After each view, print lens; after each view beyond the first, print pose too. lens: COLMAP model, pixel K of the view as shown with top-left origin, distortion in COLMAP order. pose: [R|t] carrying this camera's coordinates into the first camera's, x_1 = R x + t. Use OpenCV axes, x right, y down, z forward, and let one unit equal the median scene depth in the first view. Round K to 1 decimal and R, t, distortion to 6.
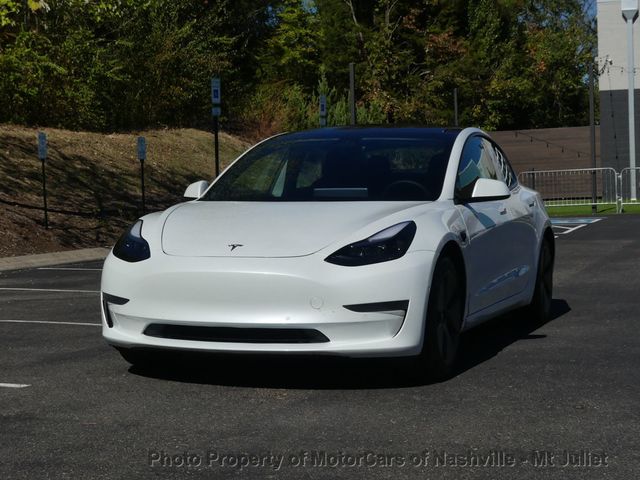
lens RADIAL K [[1230.5, 0, 320.0], [0, 1230.5, 240.0], [0, 0, 1]] dist [0.044818, -0.158867]
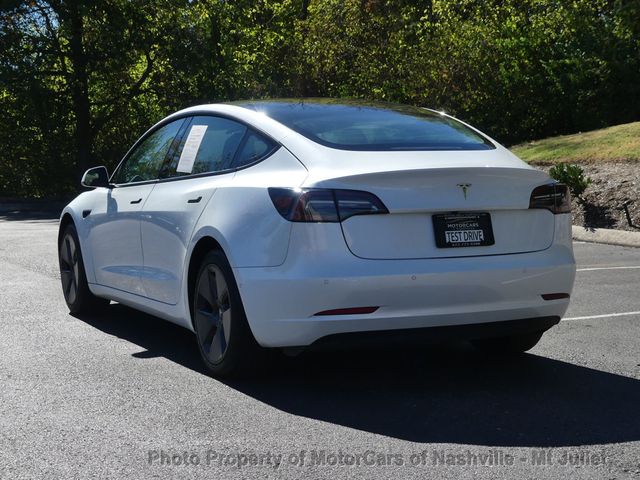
lens RADIAL K [[1230.5, 0, 320.0], [0, 1230.5, 240.0], [0, 0, 1]] dist [0.044818, -0.158867]
pose [[-0.684230, 0.066745, -0.726206, 0.227030], [-0.011012, 0.994744, 0.101802, -0.027915], [0.729183, 0.077653, -0.679898, 0.533388]]
